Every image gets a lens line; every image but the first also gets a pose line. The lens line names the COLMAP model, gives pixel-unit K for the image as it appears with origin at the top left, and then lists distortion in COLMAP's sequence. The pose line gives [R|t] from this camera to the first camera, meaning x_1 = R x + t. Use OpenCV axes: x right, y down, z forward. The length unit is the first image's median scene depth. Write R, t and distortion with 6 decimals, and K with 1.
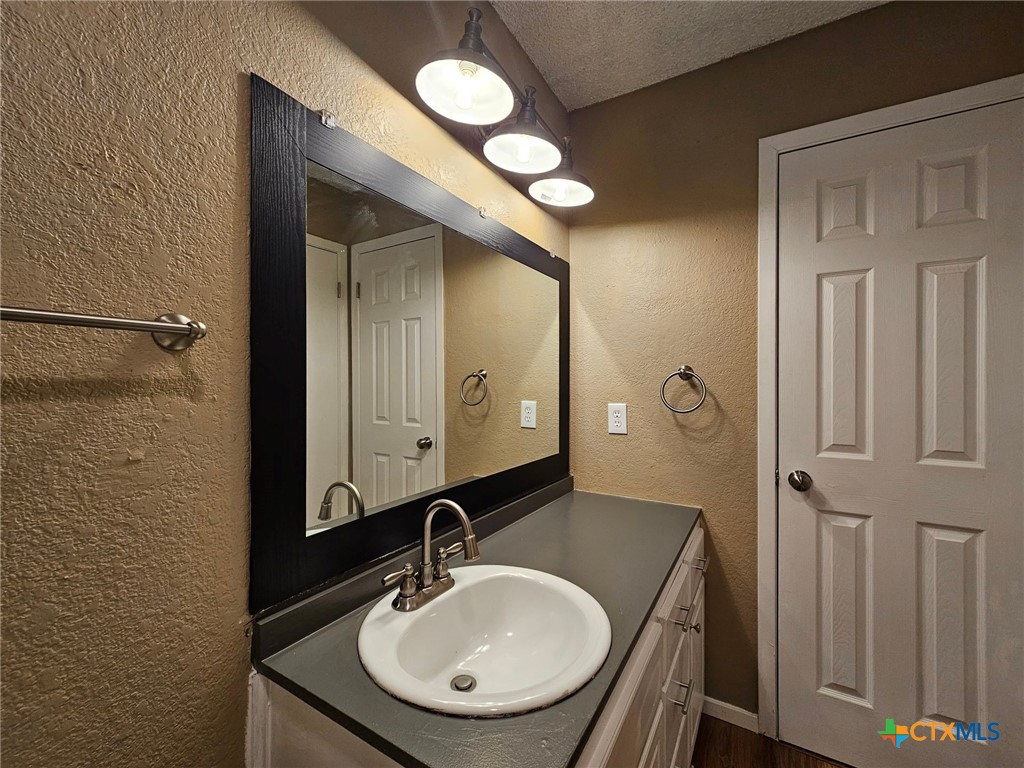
lens RADIAL K [[418.2, 0, 512.2], [0, 418.2, 385.2], [0, 0, 1]] dist [-0.003156, -0.000155]
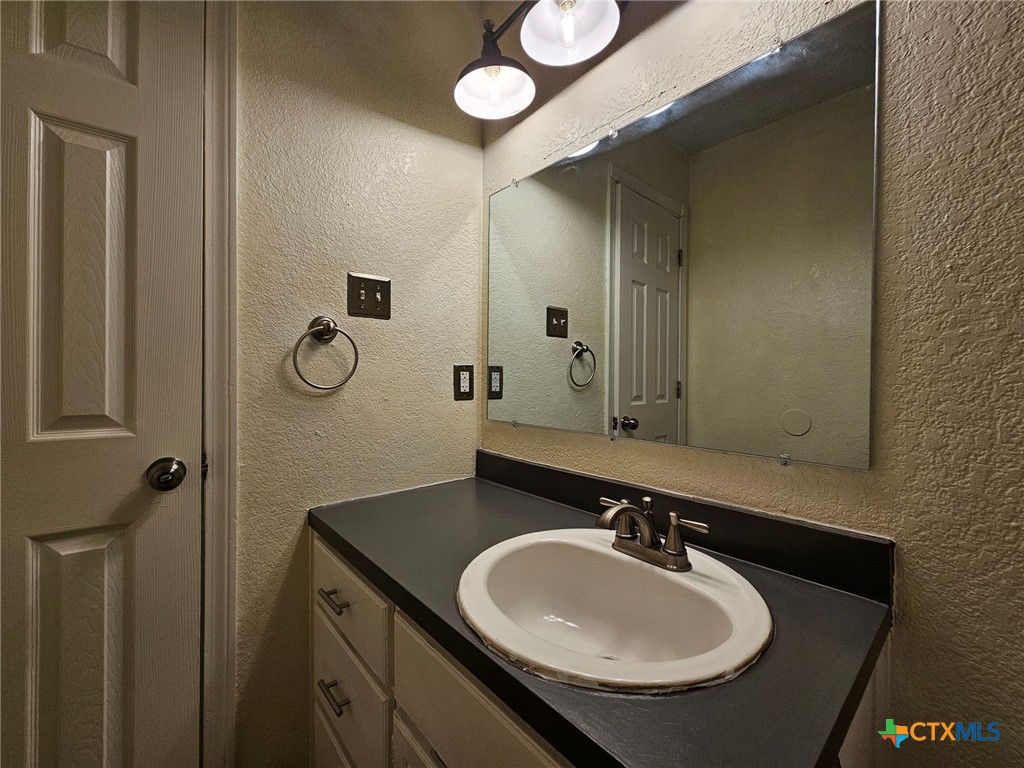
lens RADIAL K [[418.2, 0, 511.2], [0, 418.2, 379.1], [0, 0, 1]] dist [-0.003156, -0.000155]
pose [[0.301495, -0.000106, 0.953468, -0.586555], [-0.004647, 0.999988, 0.001580, 0.058973], [-0.953456, -0.004907, 0.301491, 0.712436]]
